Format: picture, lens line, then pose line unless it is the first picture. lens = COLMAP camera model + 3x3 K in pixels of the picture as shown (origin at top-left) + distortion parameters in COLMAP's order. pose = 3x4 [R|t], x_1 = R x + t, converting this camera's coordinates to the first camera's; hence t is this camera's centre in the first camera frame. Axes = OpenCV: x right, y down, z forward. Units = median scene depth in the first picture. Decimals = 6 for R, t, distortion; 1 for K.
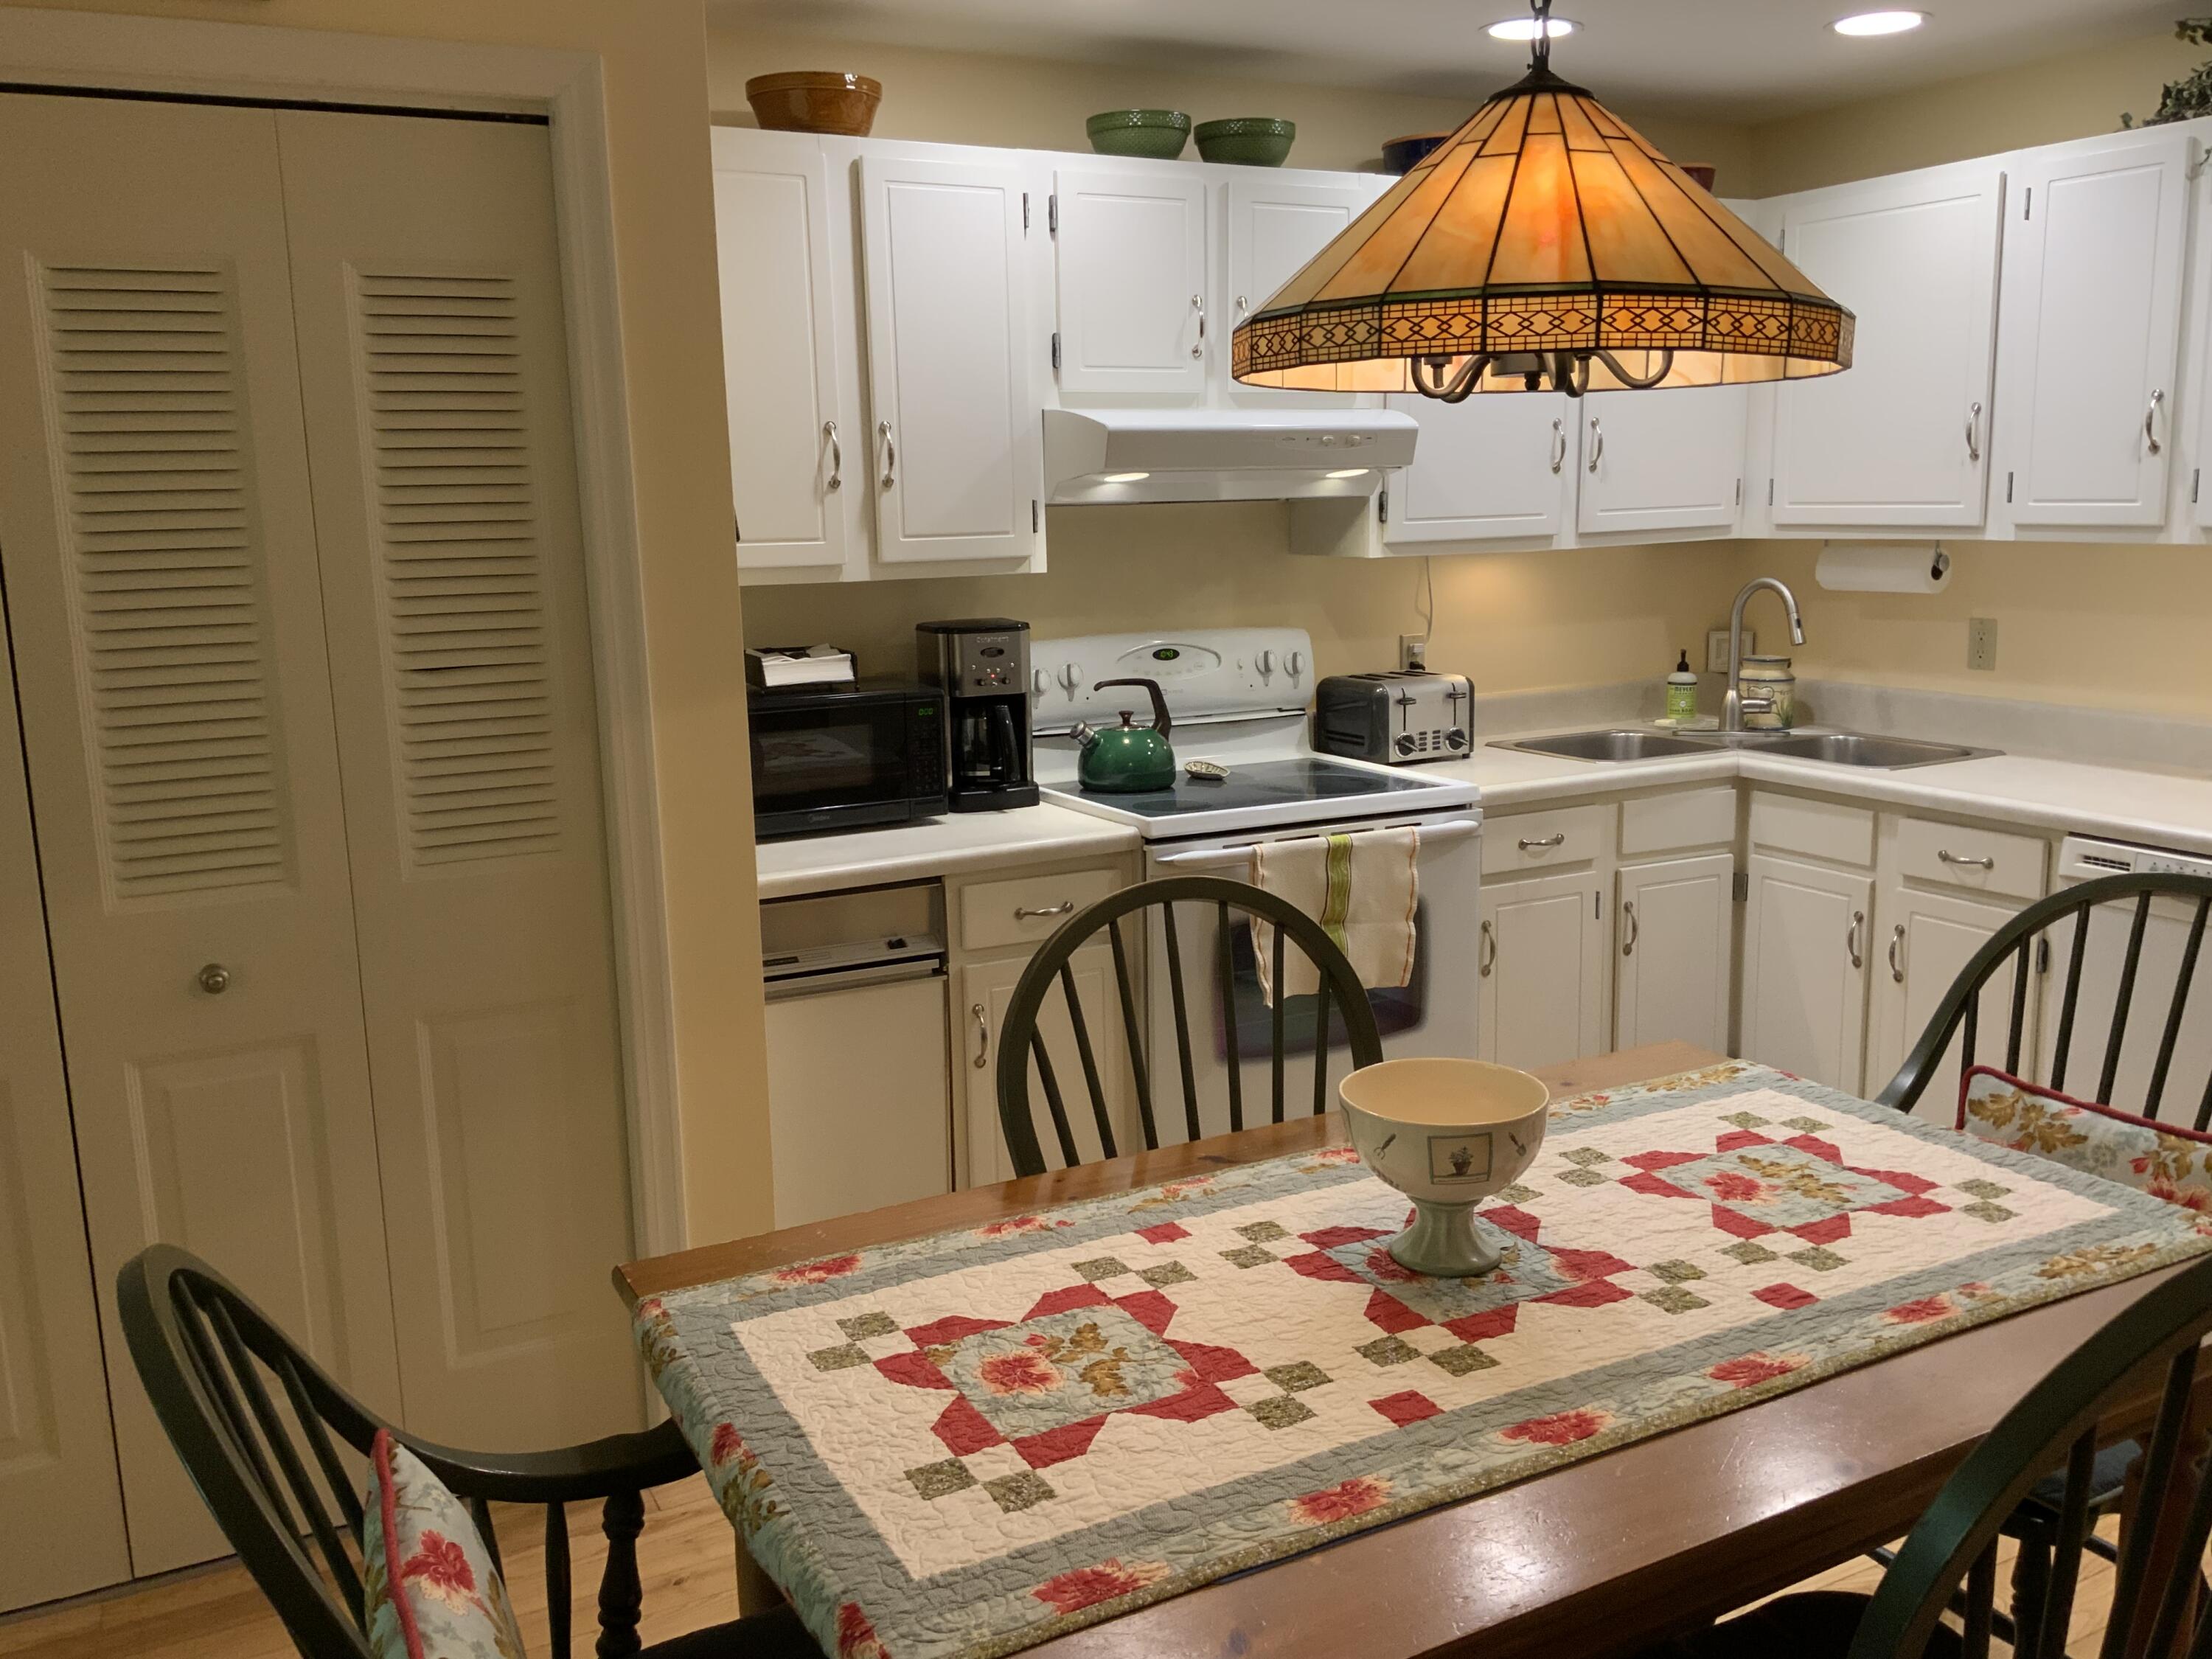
lens RADIAL K [[1825.1, 0, 1083.2], [0, 1825.1, 834.0], [0, 0, 1]] dist [0.069928, -0.133477]
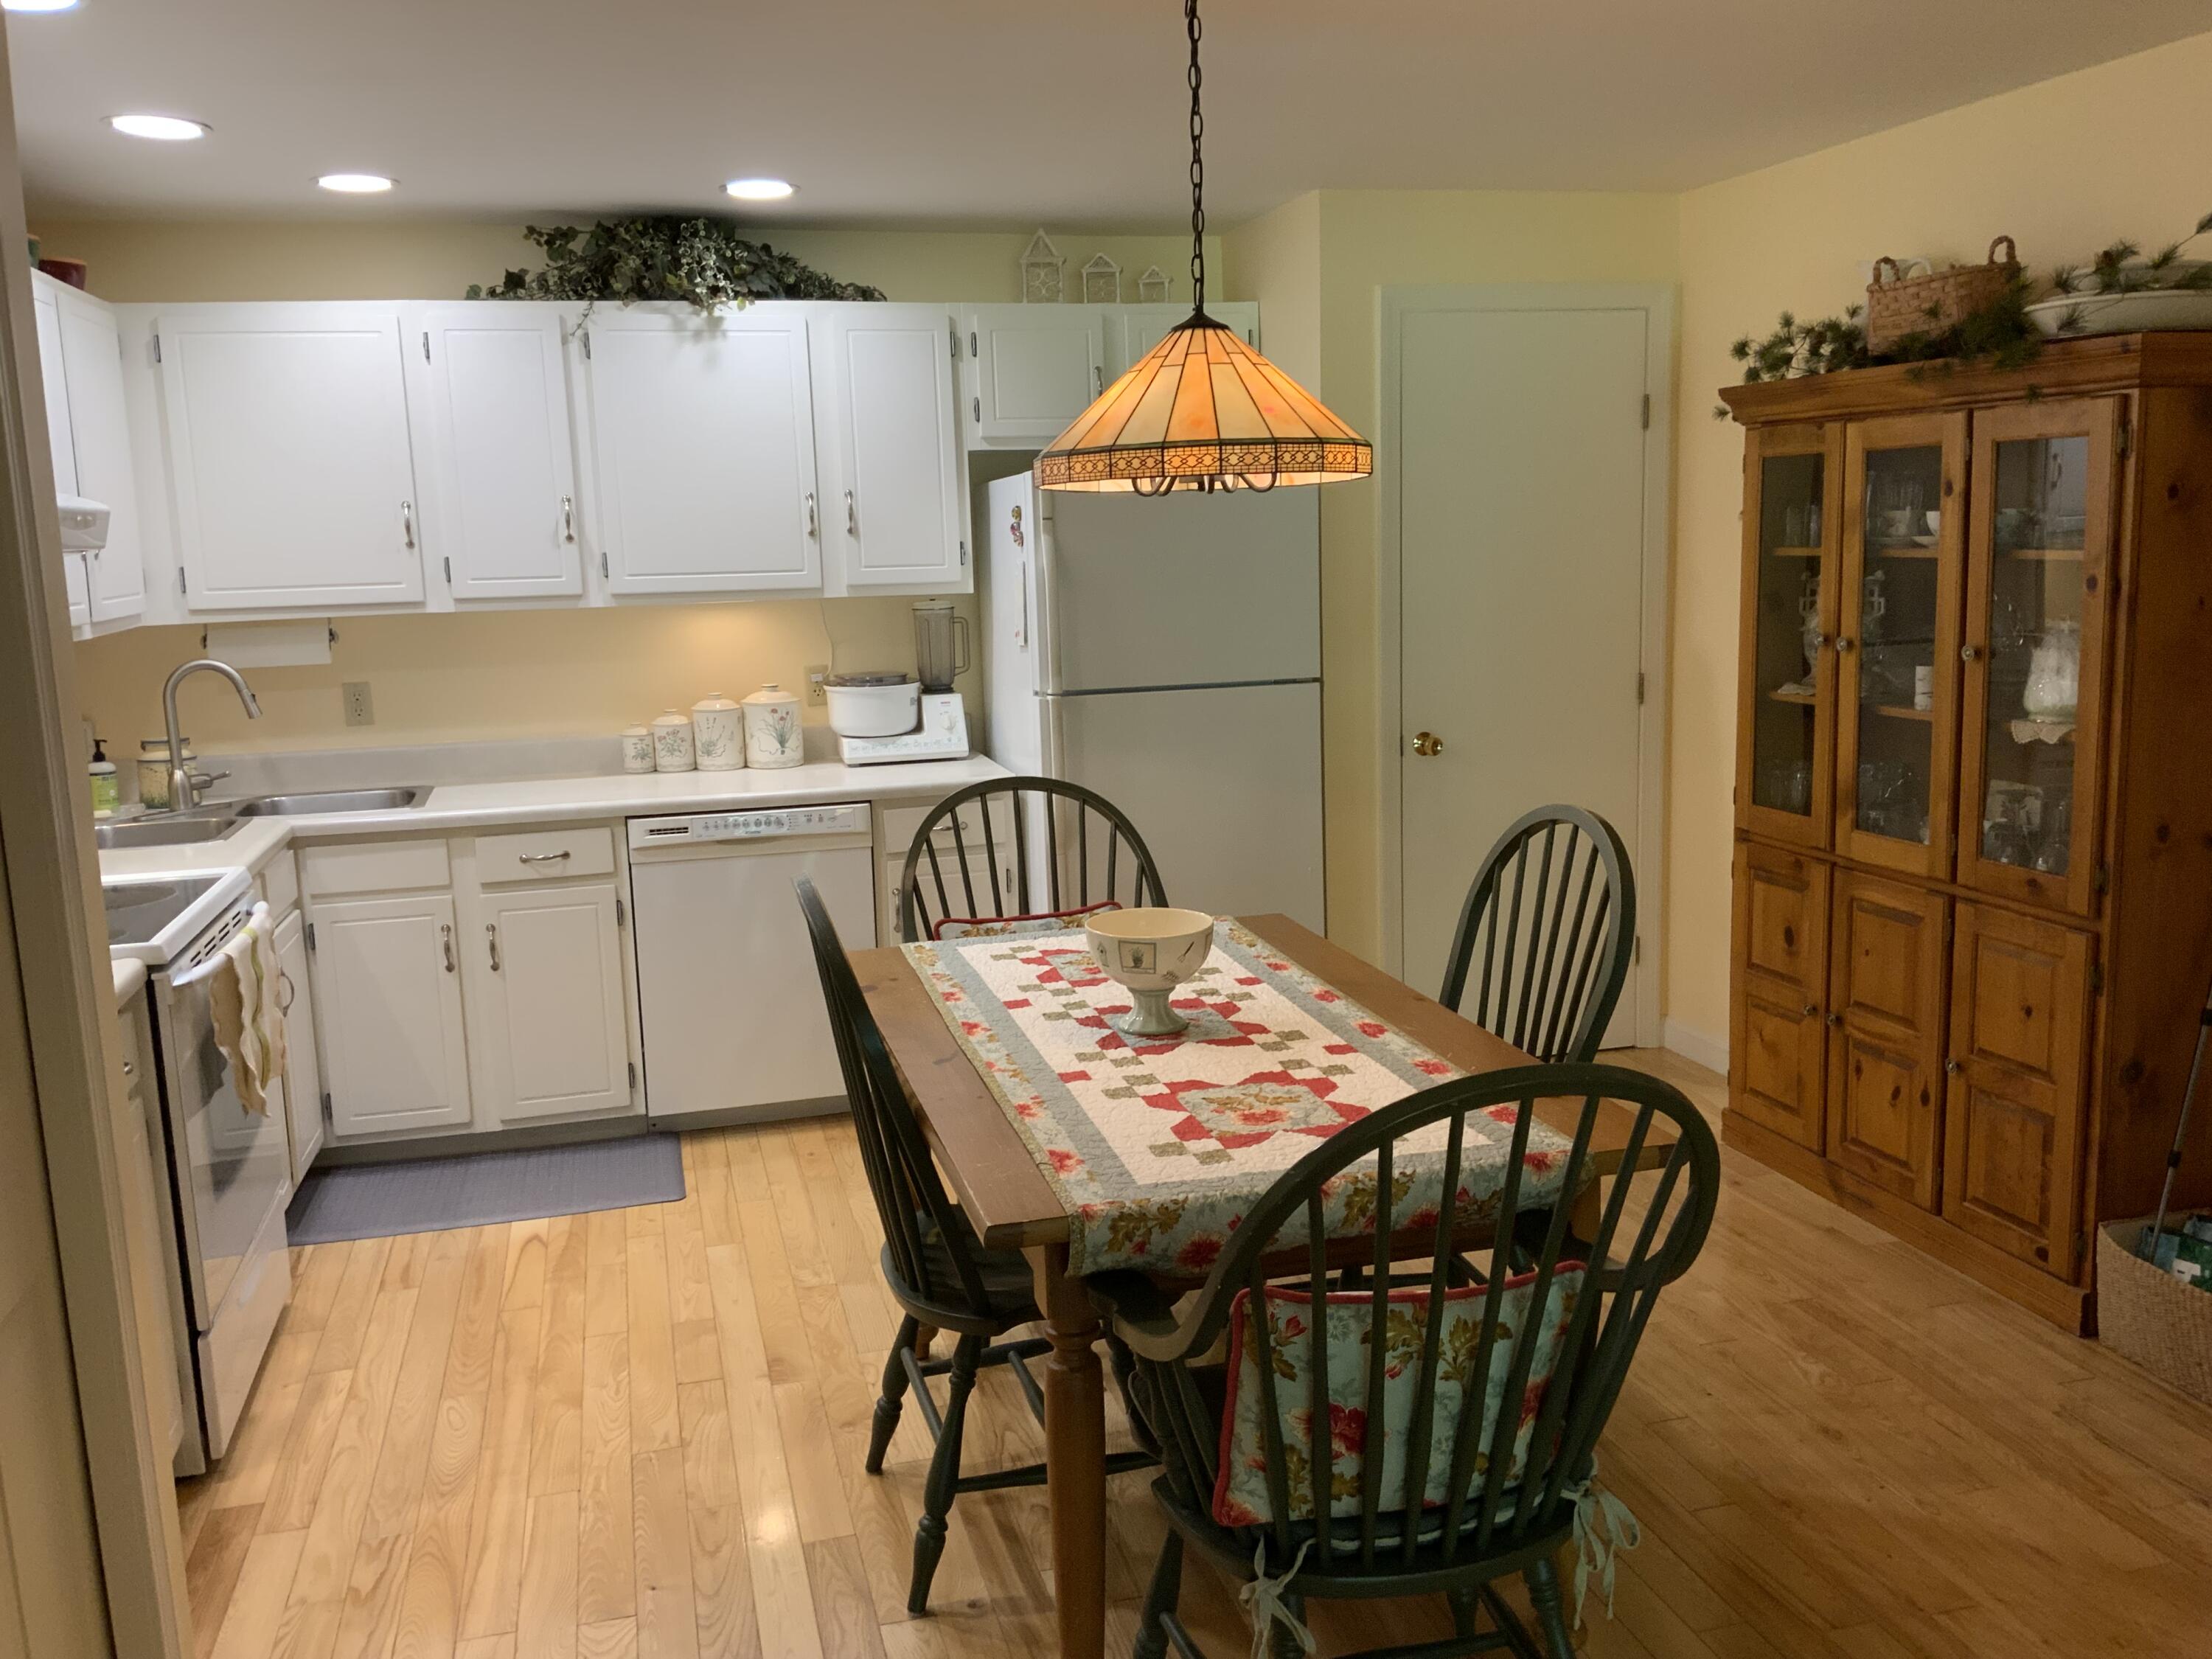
lens RADIAL K [[1825.1, 0, 1143.8], [0, 1825.1, 812.0], [0, 0, 1]] dist [0.069928, -0.133477]
pose [[0.200736, -0.136288, 0.970119, -1.091534], [0.202945, 0.974579, 0.094921, -0.087160], [-0.958394, 0.177826, 0.223292, 0.512107]]
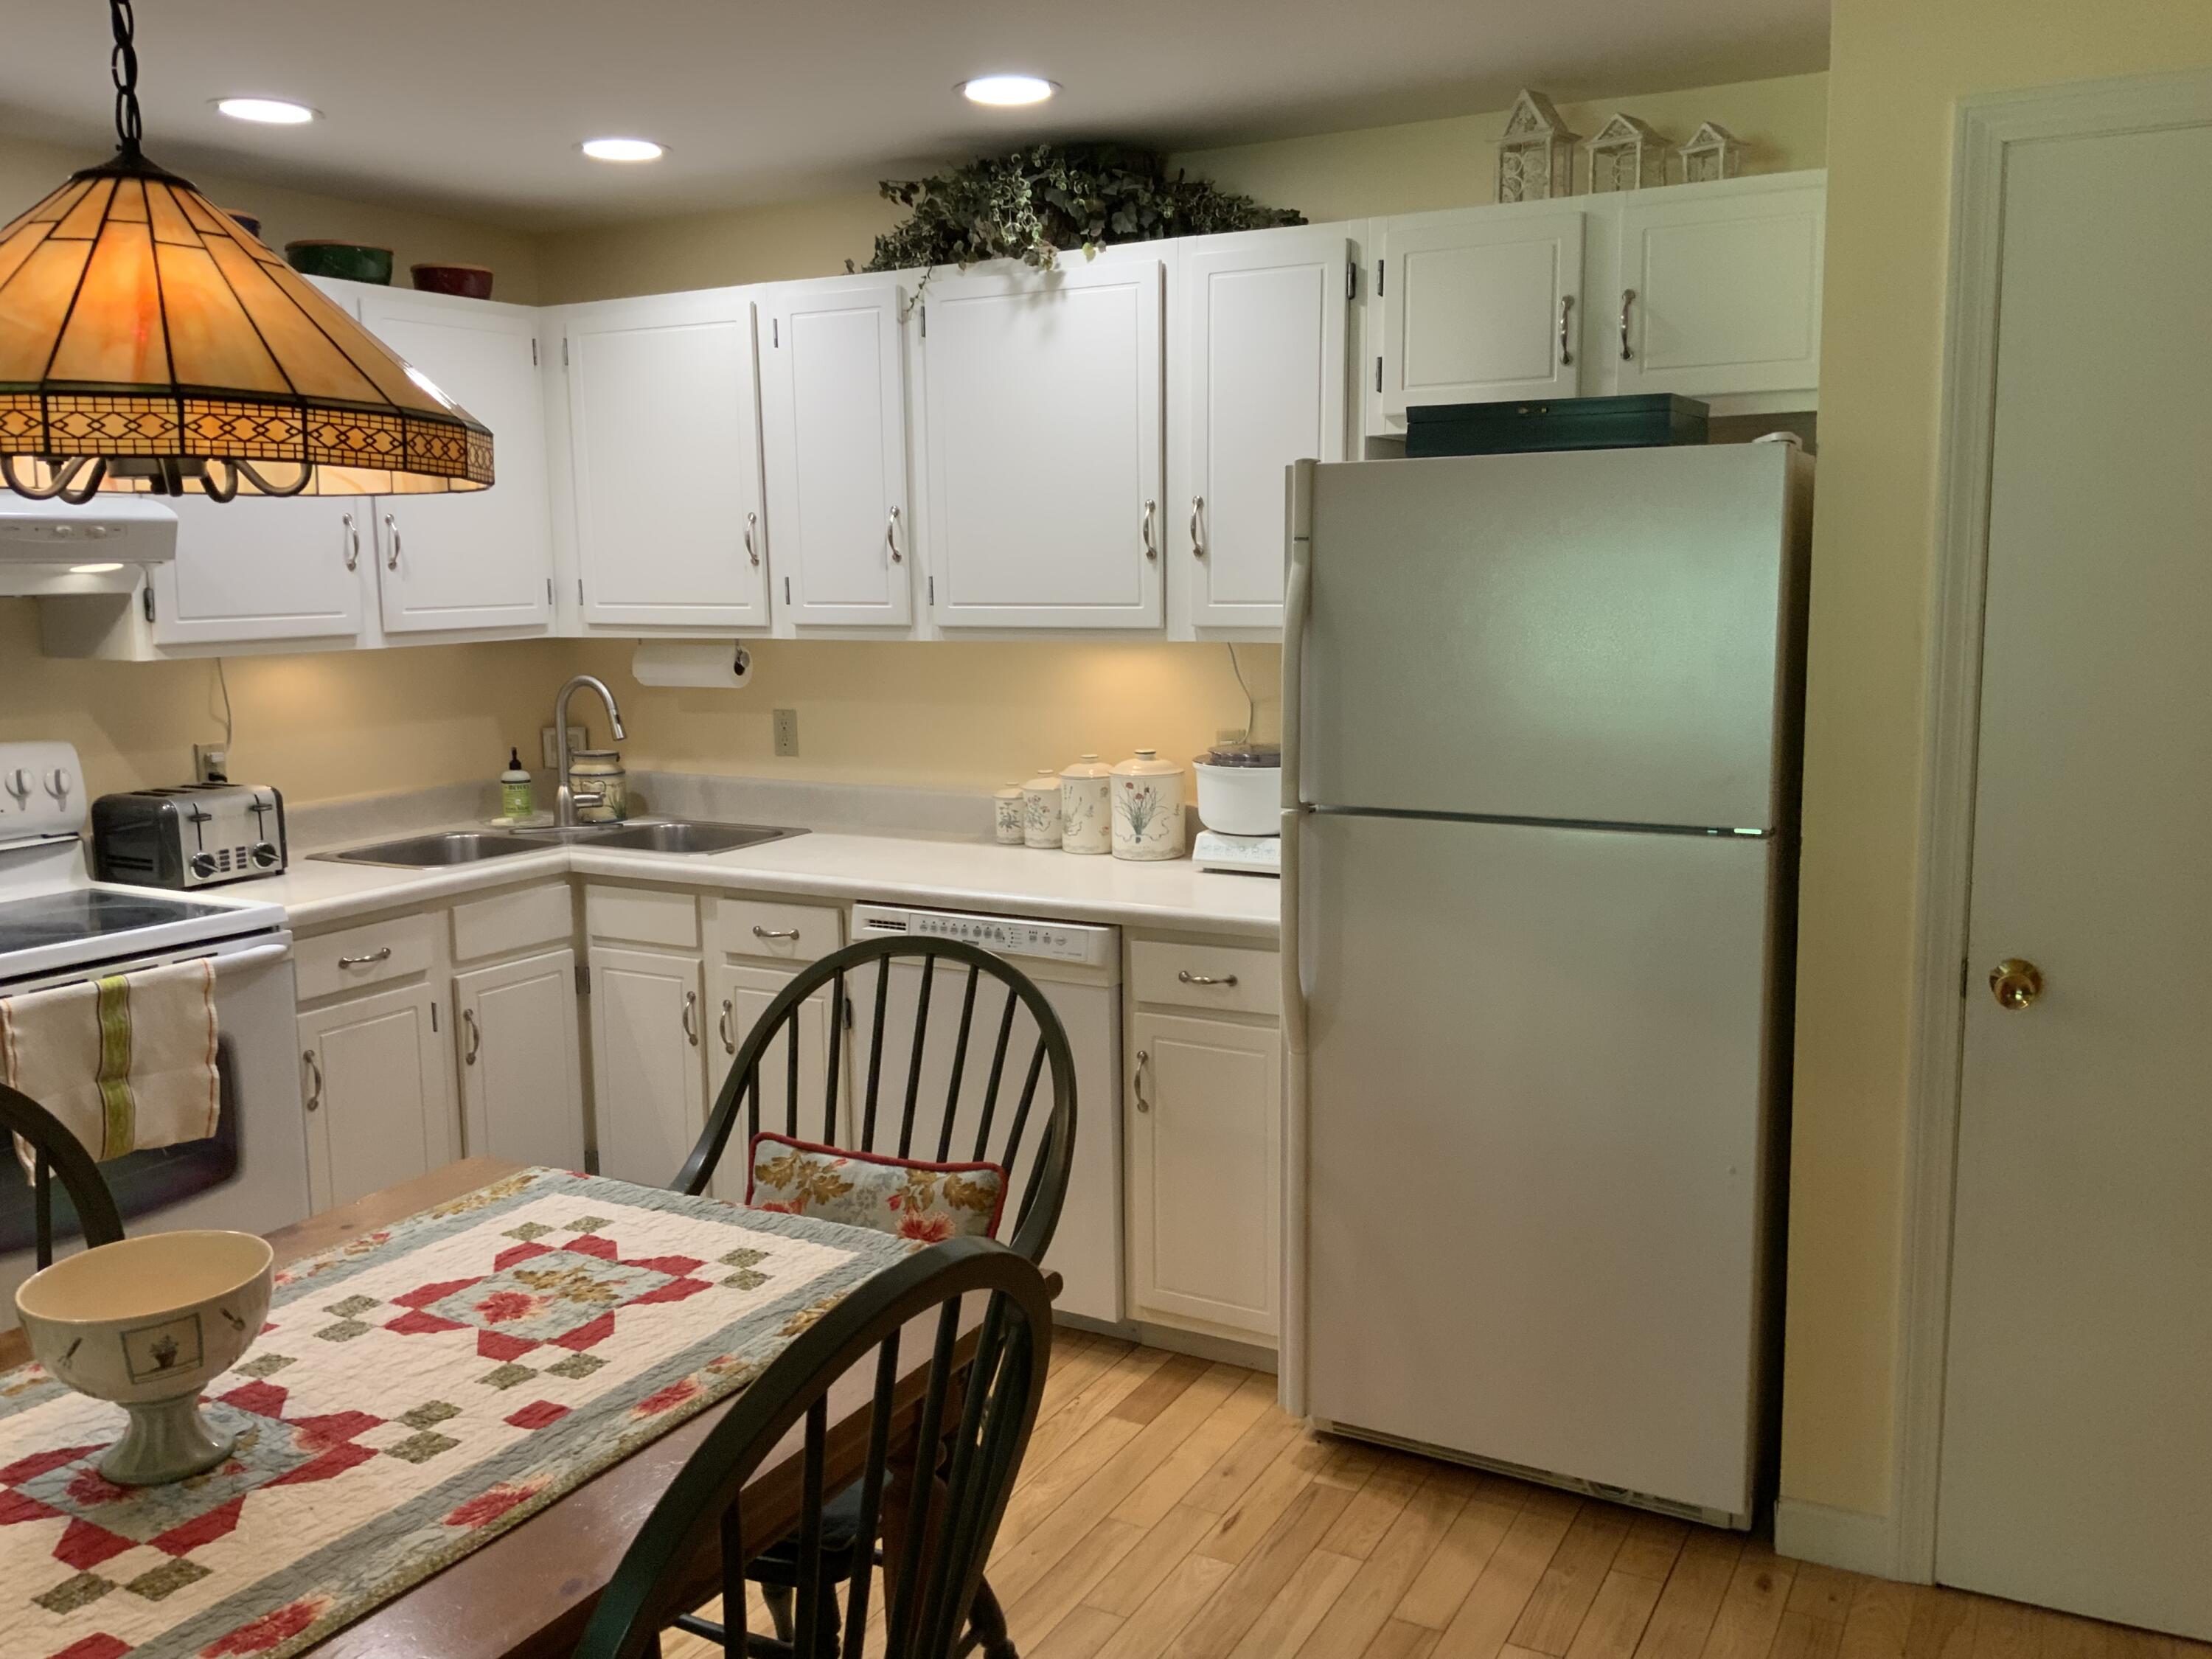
lens RADIAL K [[1825.1, 0, 1121.4], [0, 1825.1, 830.1], [0, 0, 1]] dist [0.069928, -0.133477]
pose [[0.827592, -0.068305, 0.557159, 0.086881], [0.096148, 0.995149, -0.020815, -0.007468], [-0.553034, 0.070796, 0.830145, -0.009545]]
